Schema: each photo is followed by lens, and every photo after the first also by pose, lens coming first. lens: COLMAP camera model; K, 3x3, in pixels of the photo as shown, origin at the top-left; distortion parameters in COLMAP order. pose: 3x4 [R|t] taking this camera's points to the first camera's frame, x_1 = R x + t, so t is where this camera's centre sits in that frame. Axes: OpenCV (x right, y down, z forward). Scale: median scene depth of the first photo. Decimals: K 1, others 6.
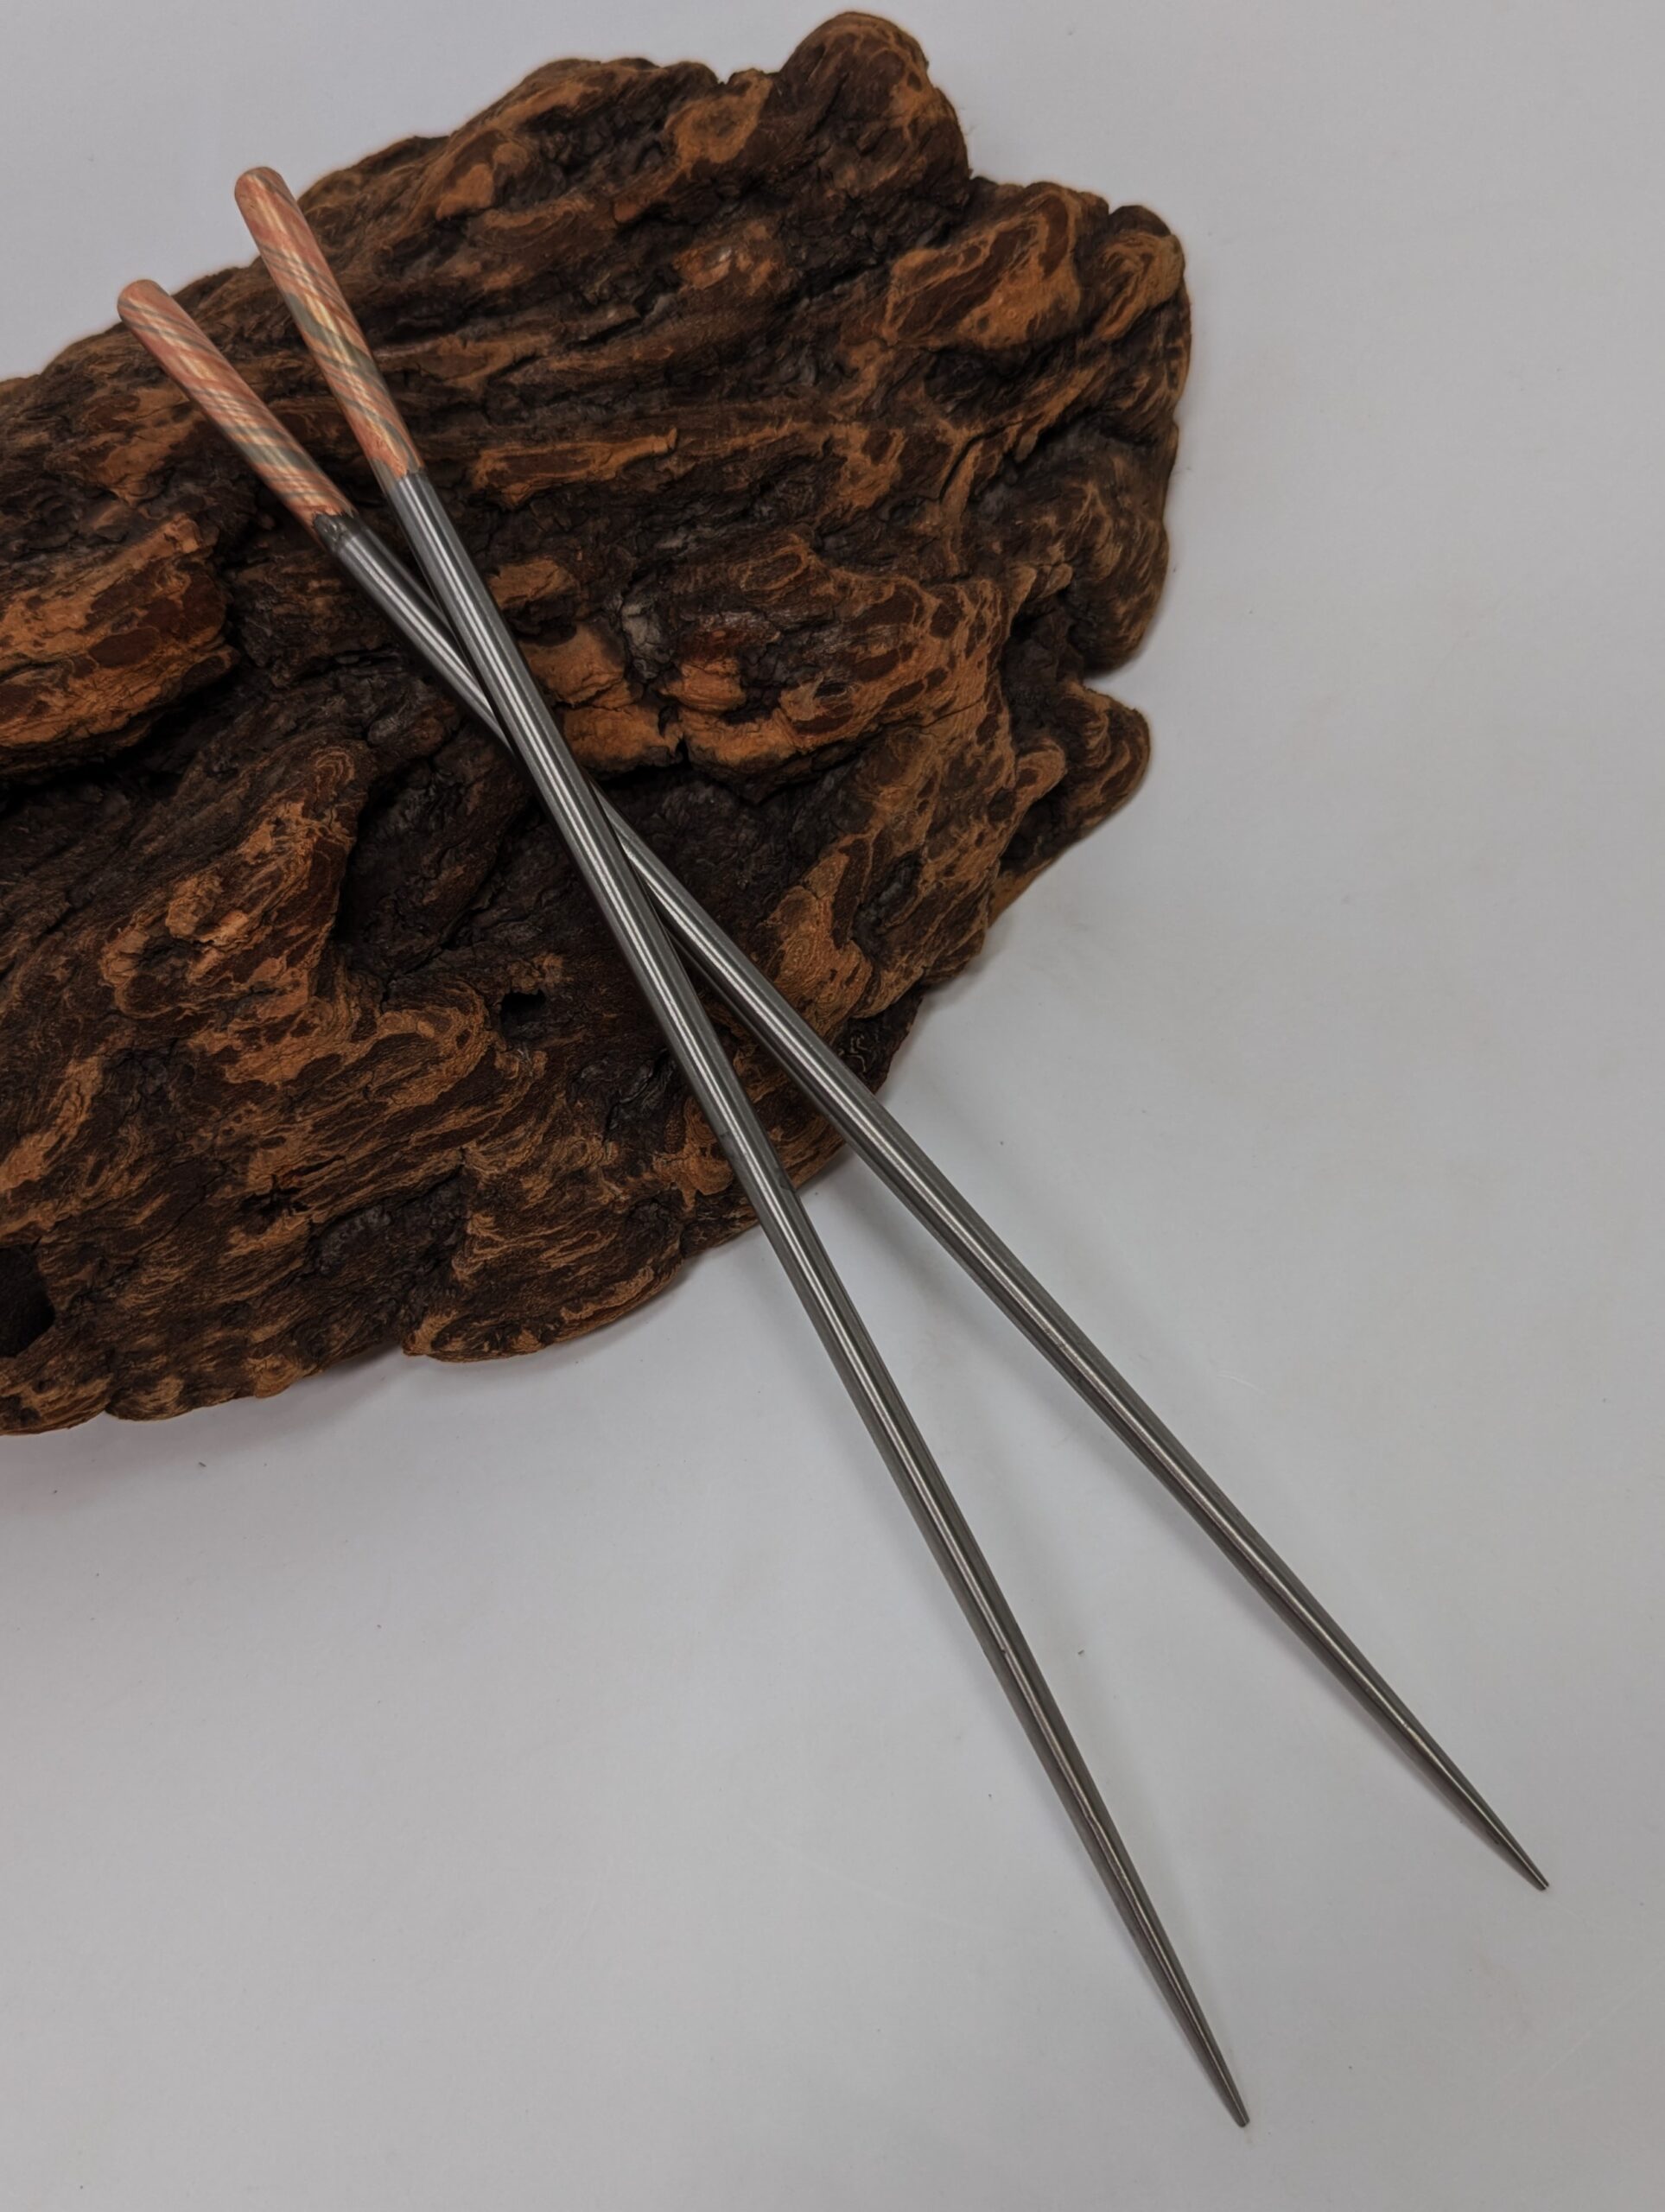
lens RADIAL K [[1972.4, 0, 699.5], [0, 1972.4, 1088.9], [0, 0, 1]] dist [-0.001498, -0.018137]
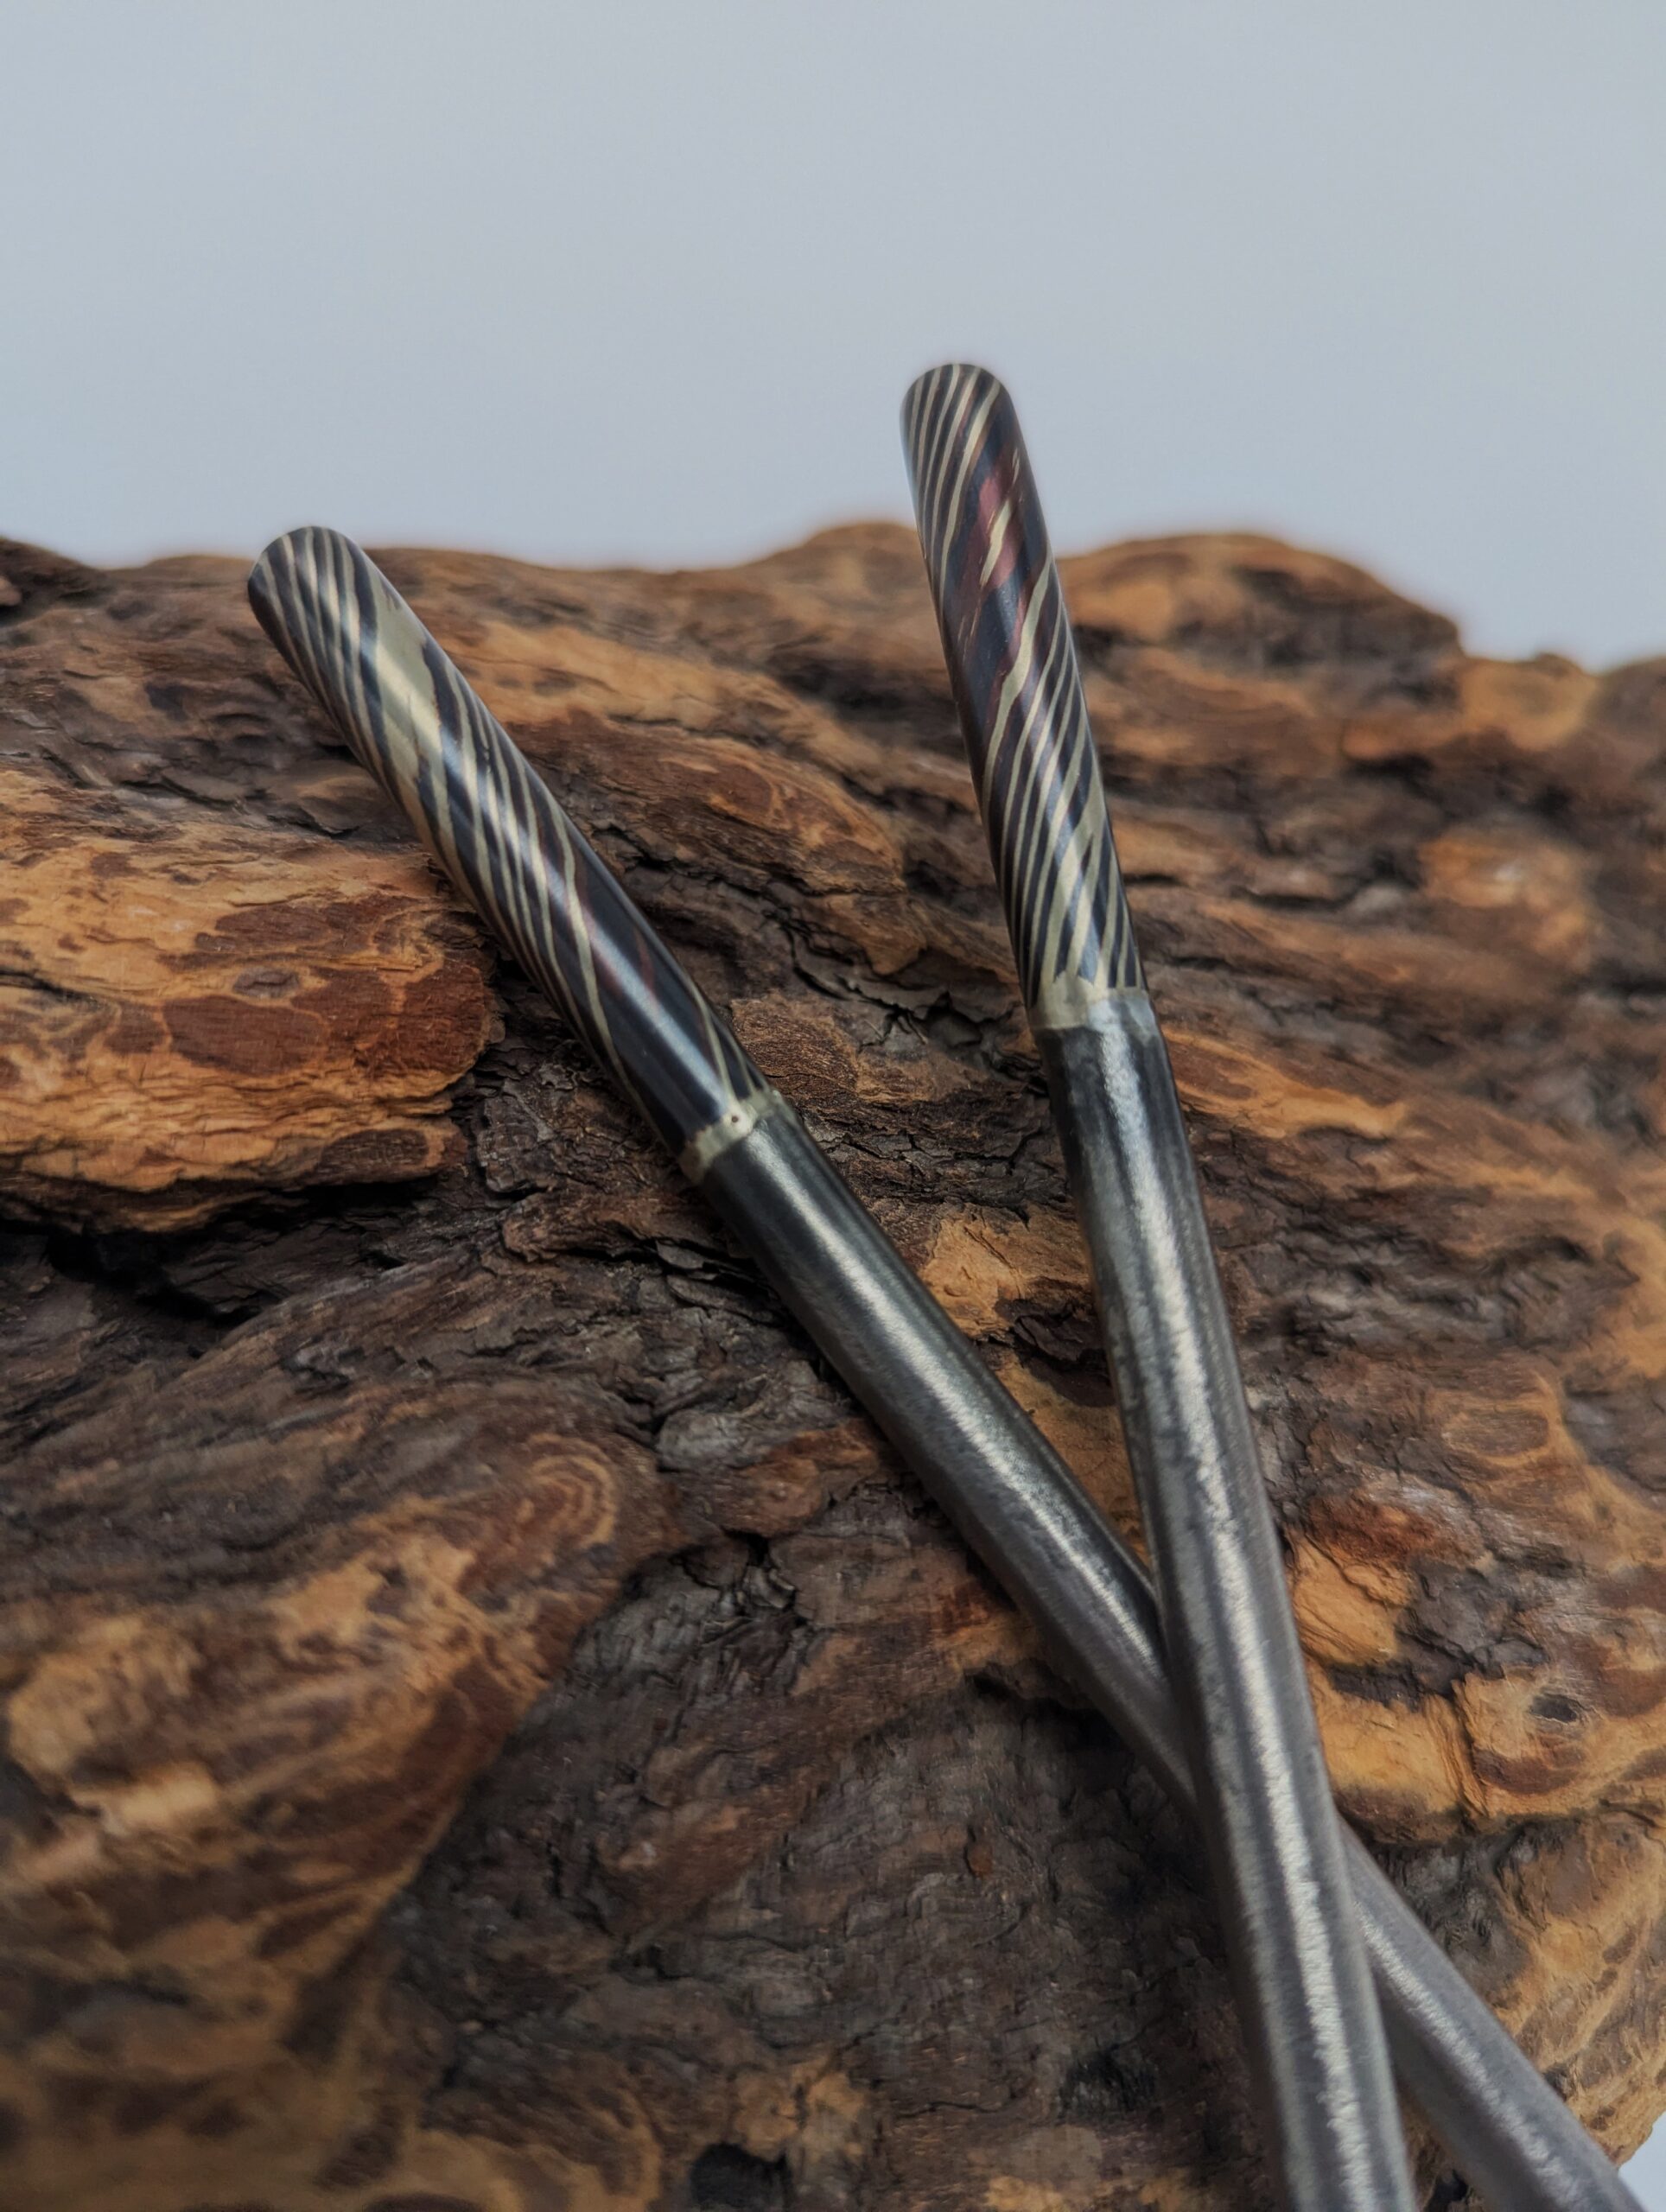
lens RADIAL K [[1766.8, 0, 833.0], [0, 1766.8, 1106.0], [0, 0, 1]] dist [-0.111332, 0.054376]
pose [[0.908529, 0.413489, 0.060016, -0.180918], [-0.378827, 0.875788, -0.299140, -0.137289], [-0.176252, 0.249042, 0.952320, 0.584924]]
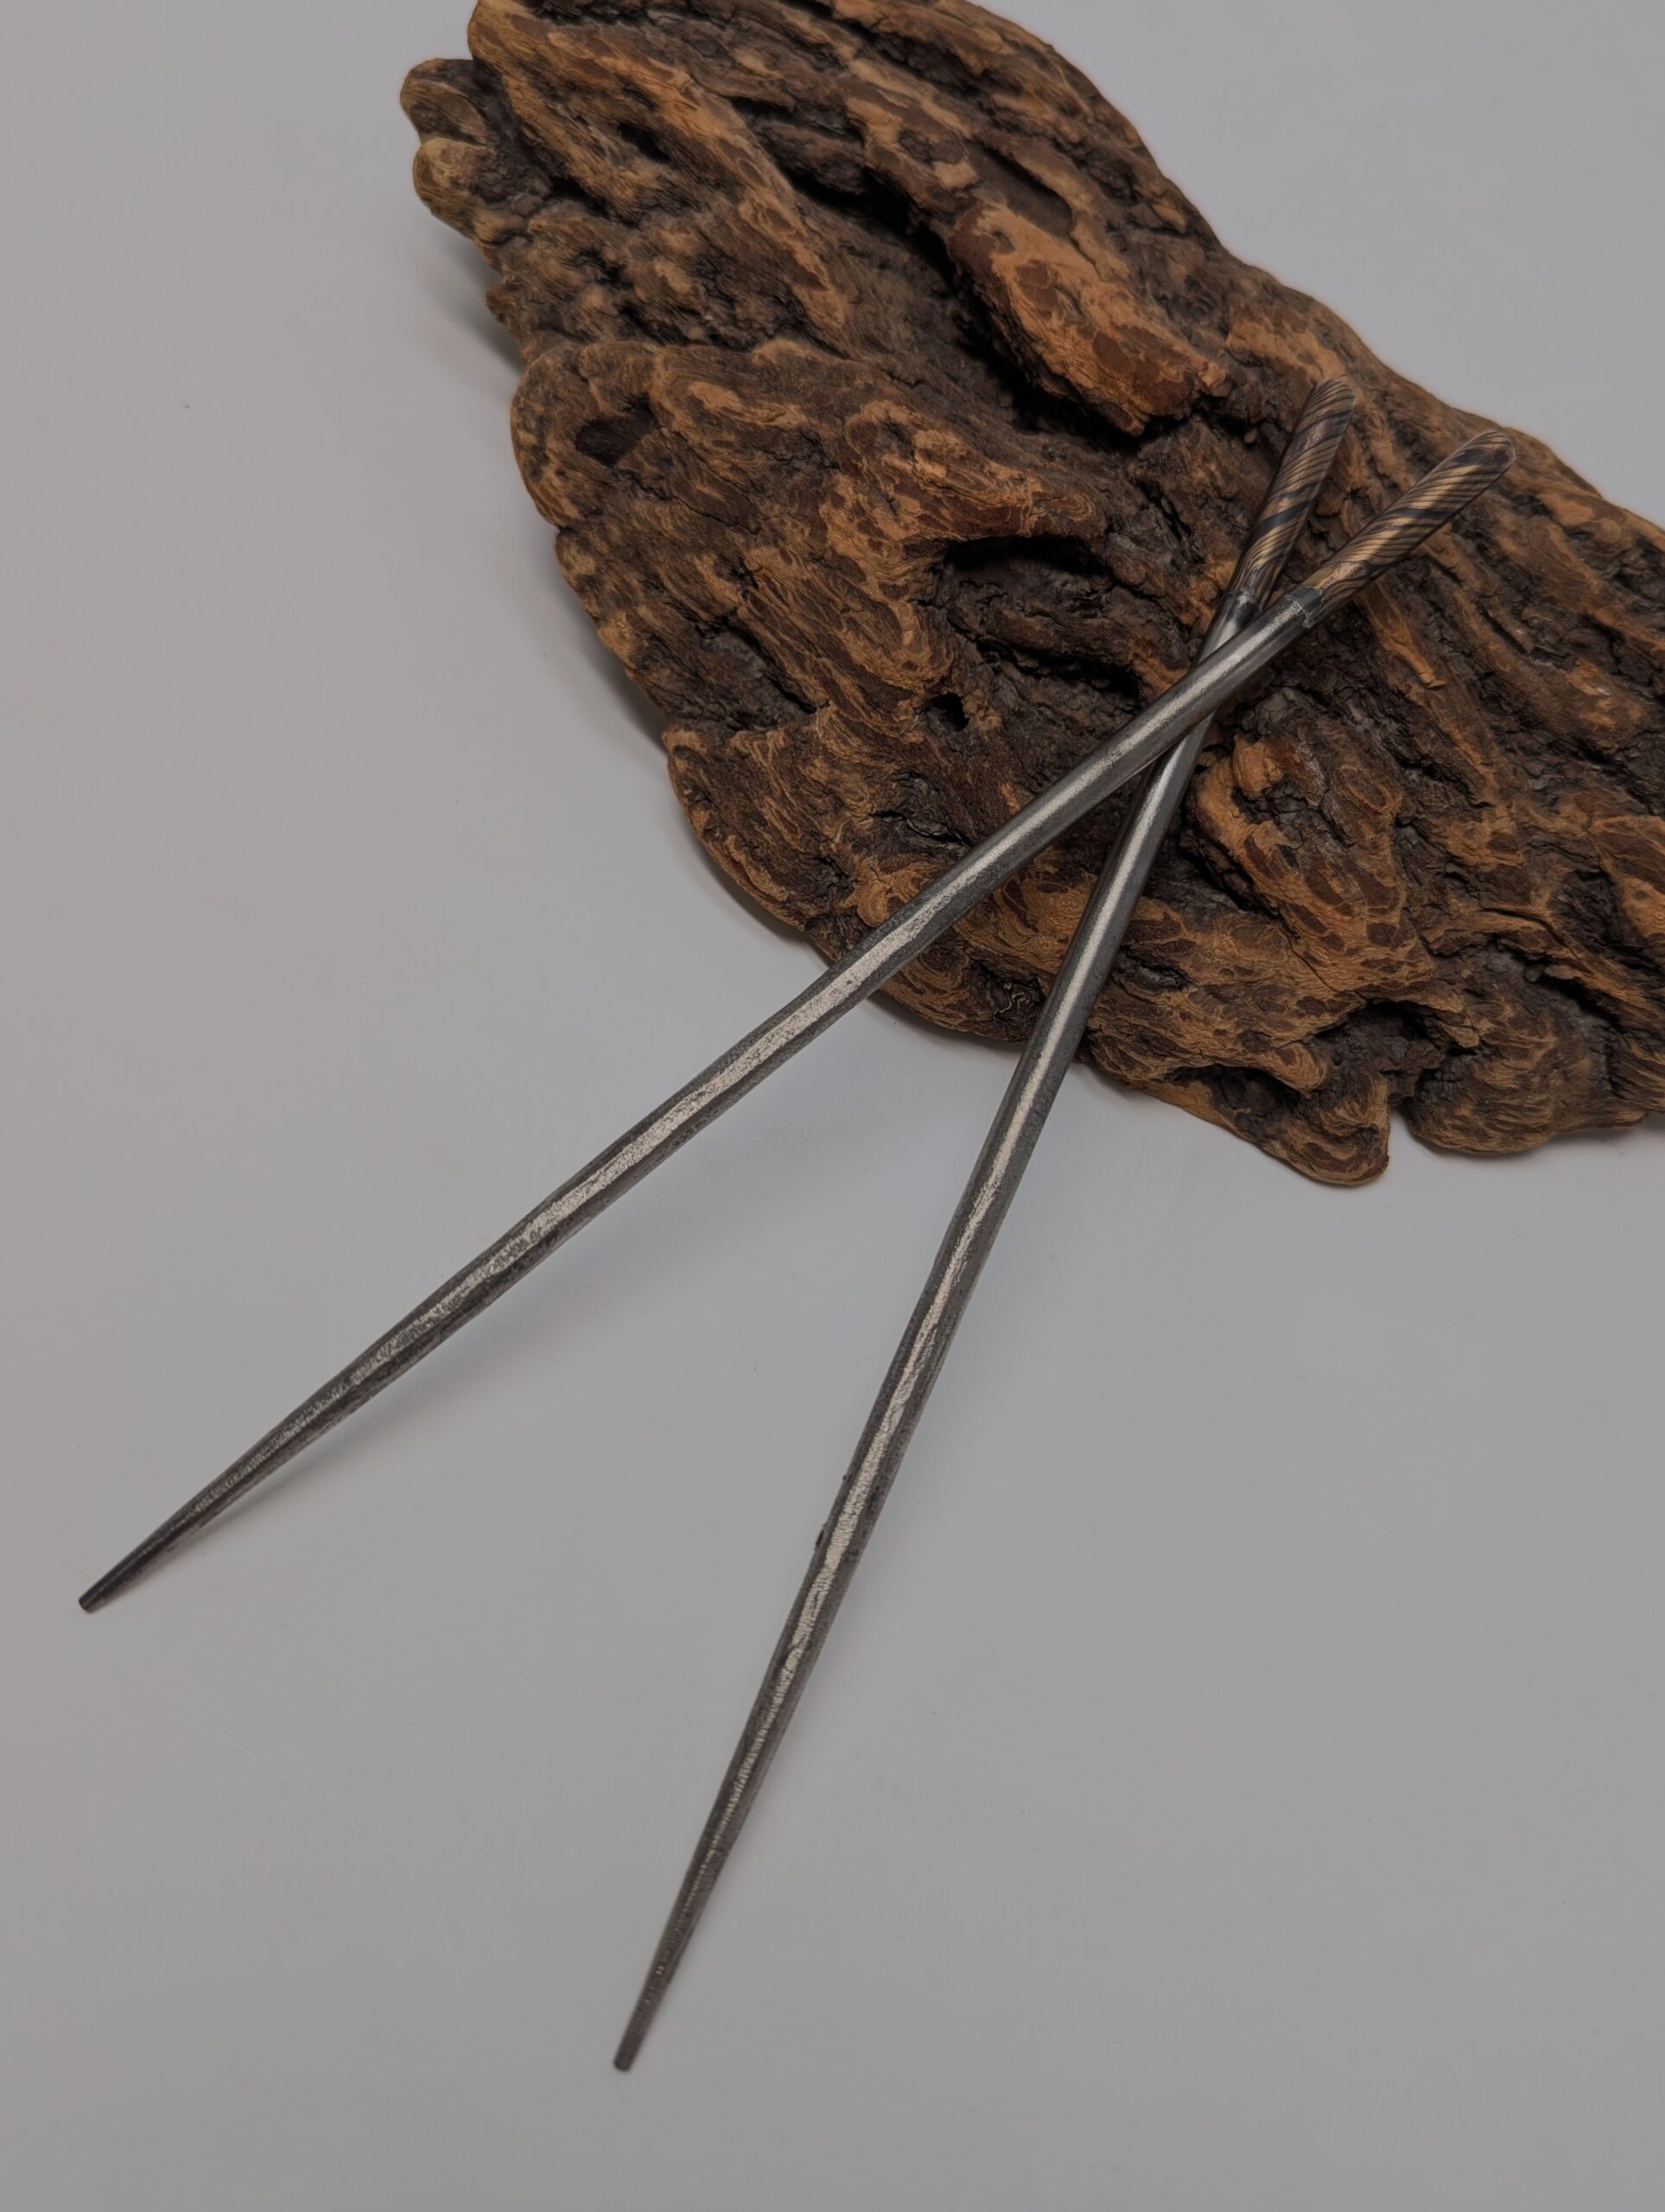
lens RADIAL K [[1774.7, 0, 916.5], [0, 1774.7, 987.8], [0, 0, 1]] dist [0.014297, -0.079590]
pose [[0.314656, 0.905067, -0.286086, 0.371910], [-0.945841, 0.324317, -0.014279, 0.050859], [0.079859, 0.275085, 0.958097, -0.024910]]
